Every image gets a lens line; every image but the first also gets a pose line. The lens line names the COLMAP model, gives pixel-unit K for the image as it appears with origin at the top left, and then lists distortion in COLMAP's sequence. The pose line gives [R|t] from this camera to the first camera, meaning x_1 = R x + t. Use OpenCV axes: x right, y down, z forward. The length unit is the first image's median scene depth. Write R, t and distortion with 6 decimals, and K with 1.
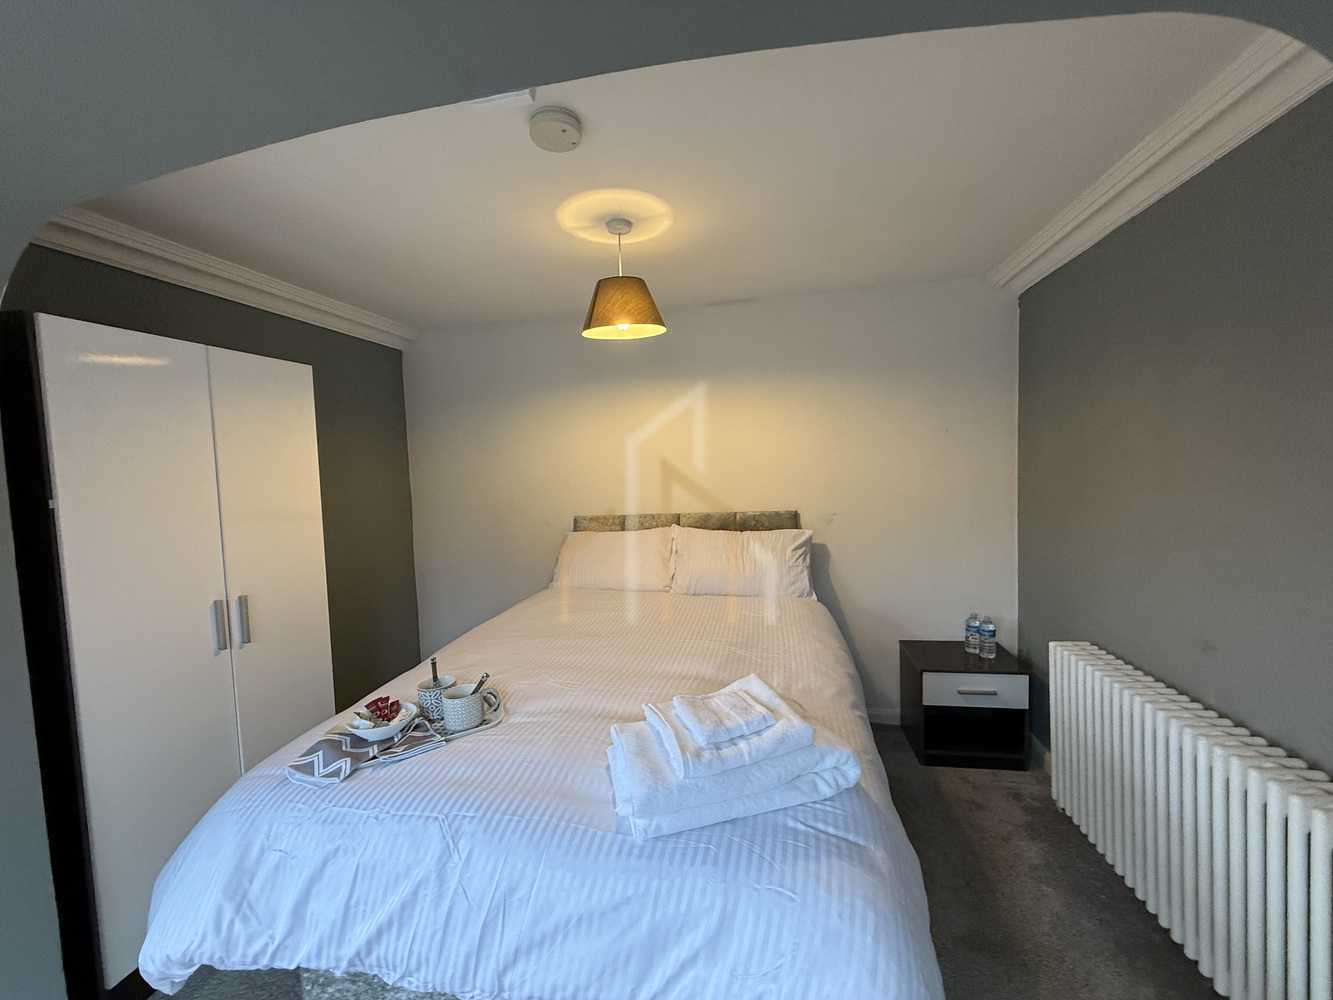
lens RADIAL K [[529.5, 0, 662.6], [0, 529.5, 496.7], [0, 0, 1]] dist [0.001164, -0.000269]
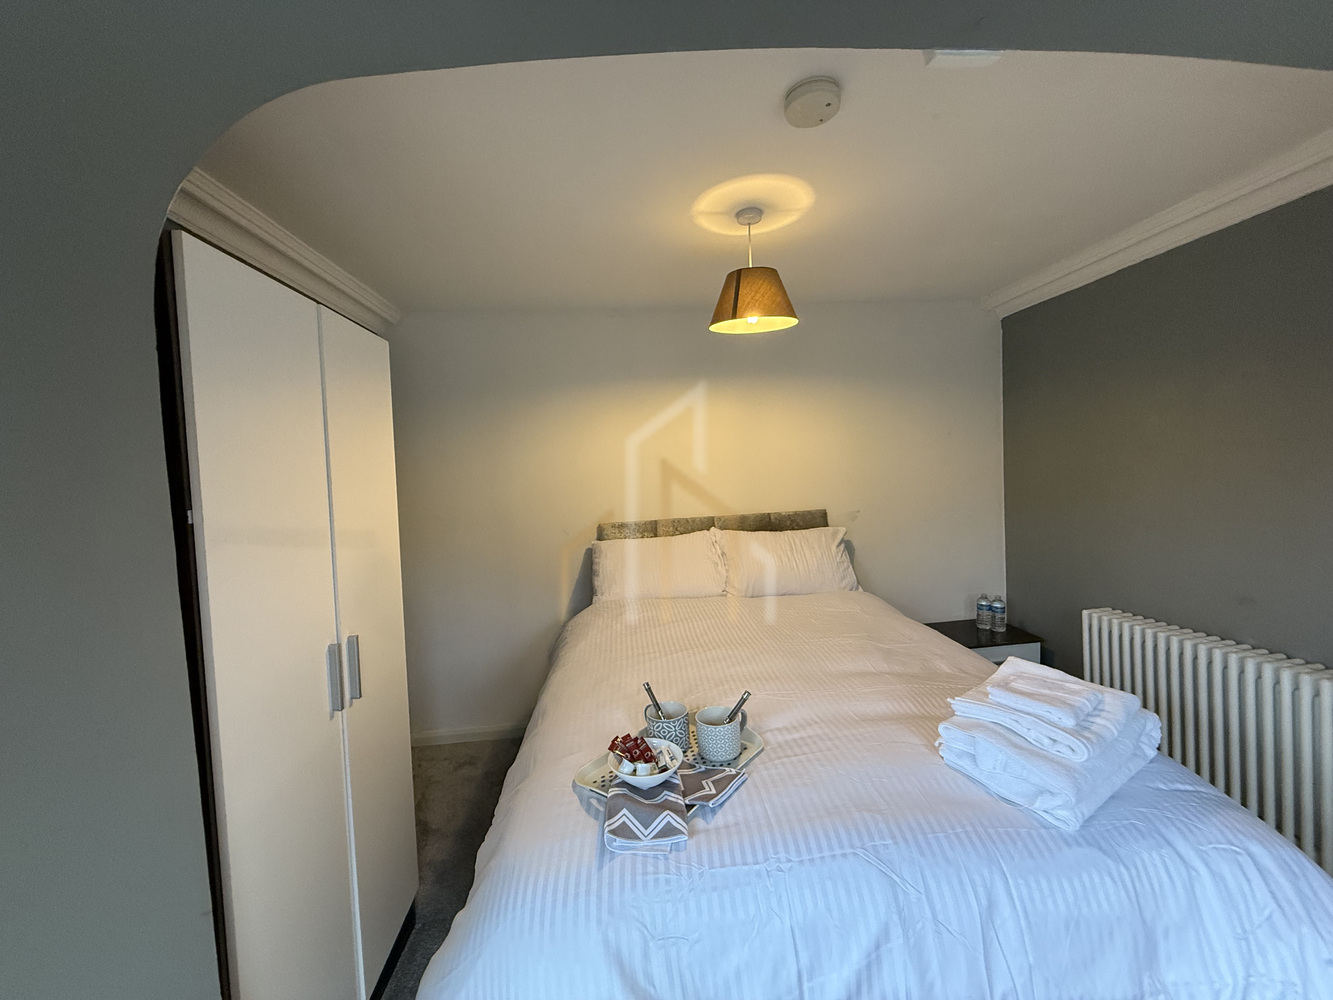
lens RADIAL K [[529.5, 0, 662.6], [0, 529.5, 496.7], [0, 0, 1]] dist [0.001164, -0.000269]
pose [[0.960040, -0.025512, 0.278697, -0.493560], [0.031363, 0.999371, -0.016557, 0.012130], [-0.278100, 0.024636, 0.960236, 0.121596]]
